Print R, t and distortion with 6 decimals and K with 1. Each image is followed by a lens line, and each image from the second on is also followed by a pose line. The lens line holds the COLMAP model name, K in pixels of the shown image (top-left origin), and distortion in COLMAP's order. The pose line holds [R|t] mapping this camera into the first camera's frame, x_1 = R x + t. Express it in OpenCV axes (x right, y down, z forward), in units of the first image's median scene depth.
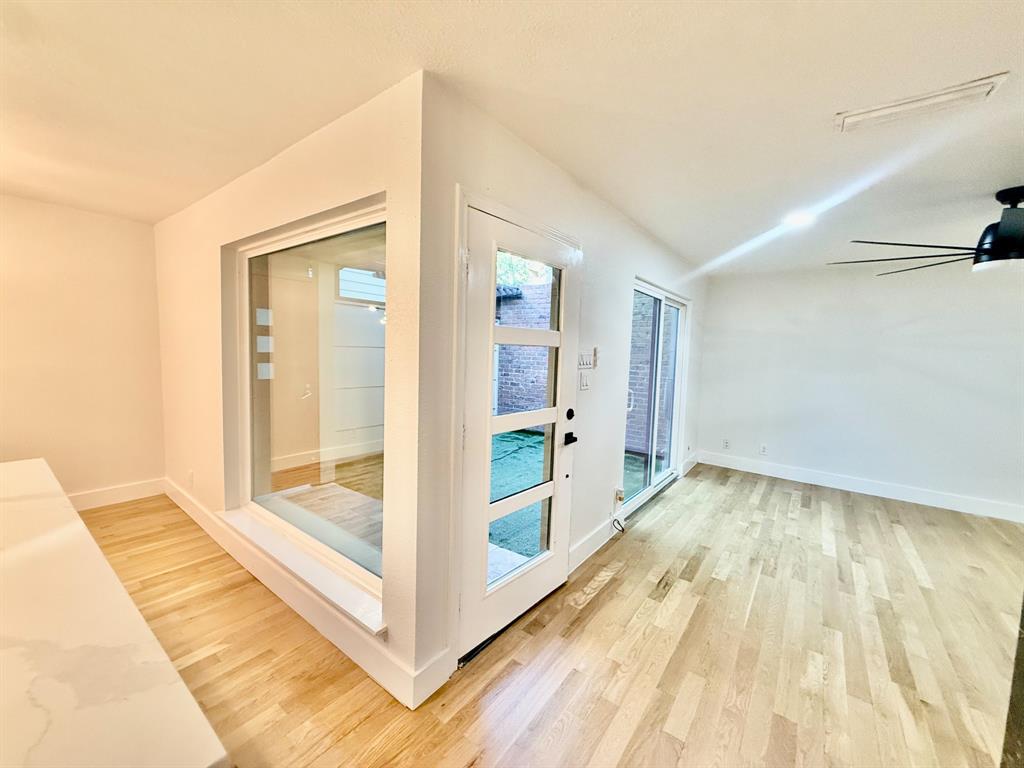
lens RADIAL K [[408.3, 0, 512.2], [0, 408.3, 379.9], [0, 0, 1]] dist [-0.001574, 0.000495]
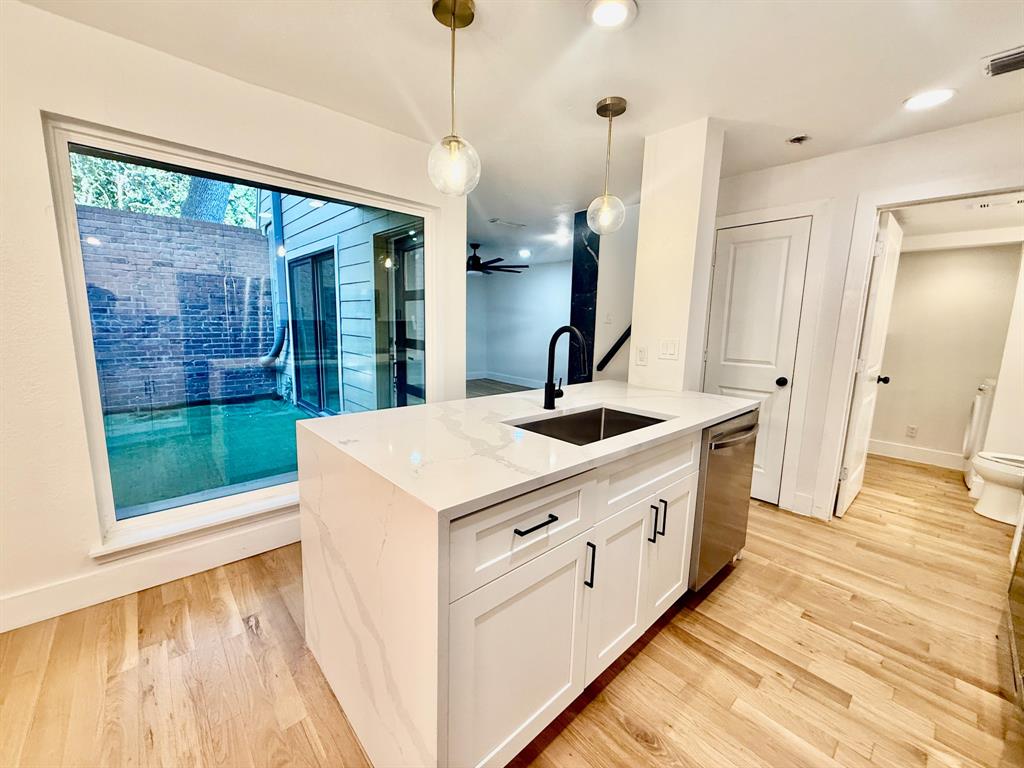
lens RADIAL K [[408.3, 0, 510.9], [0, 408.3, 382.8], [0, 0, 1]] dist [-0.001574, 0.000495]
pose [[0.187416, -0.173216, 0.966888, -1.246180], [0.056826, 0.984593, 0.165373, -0.003684], [-0.980636, 0.023951, 0.194372, 0.253230]]
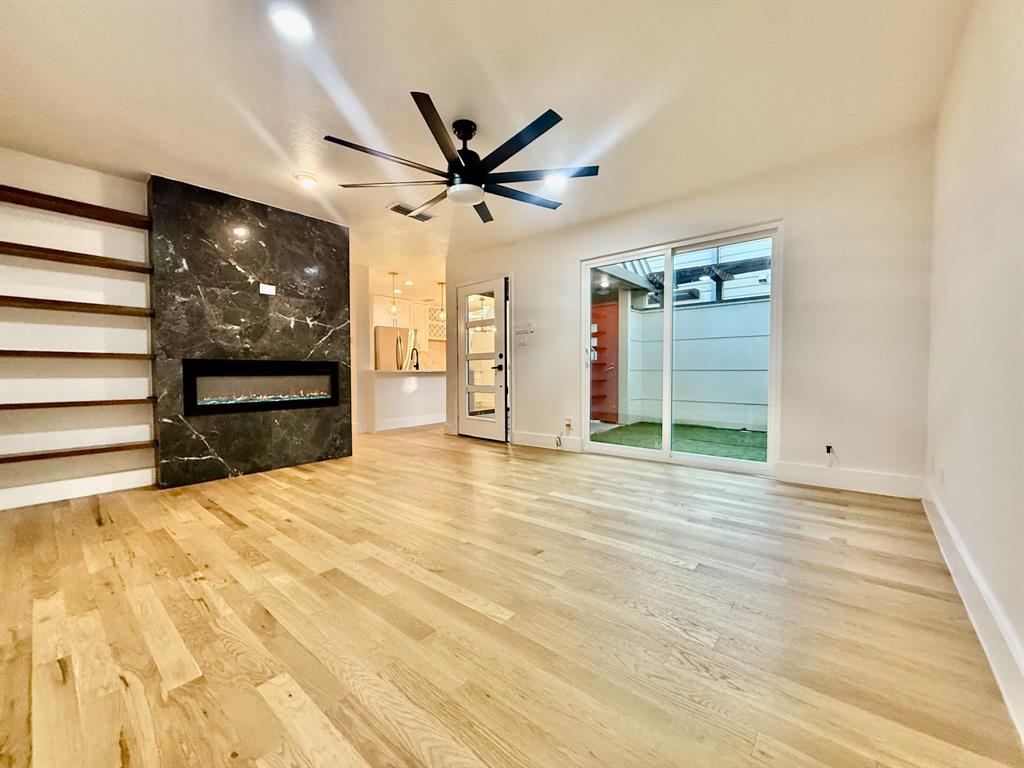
lens RADIAL K [[408.3, 0, 513.1], [0, 408.3, 384.2], [0, 0, 1]] dist [-0.001574, 0.000495]
pose [[-0.054663, 0.002694, -0.998501, 2.044061], [-0.071360, 0.997429, 0.006598, 0.192851], [0.995952, 0.071614, -0.054330, 1.090402]]
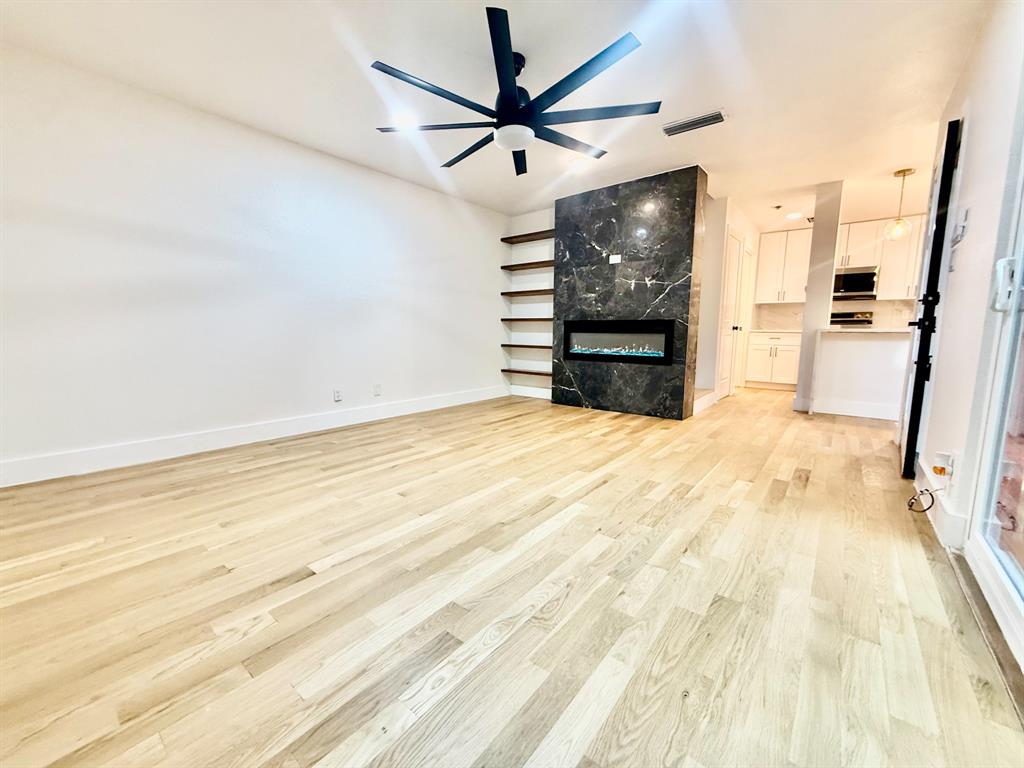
lens RADIAL K [[408.3, 0, 510.4], [0, 408.3, 384.1], [0, 0, 1]] dist [-0.001574, 0.000495]
pose [[-0.998496, -0.040589, 0.036841, 1.019072], [-0.032142, 0.977959, 0.206308, 0.103940], [-0.044403, 0.204814, -0.977793, 1.896800]]
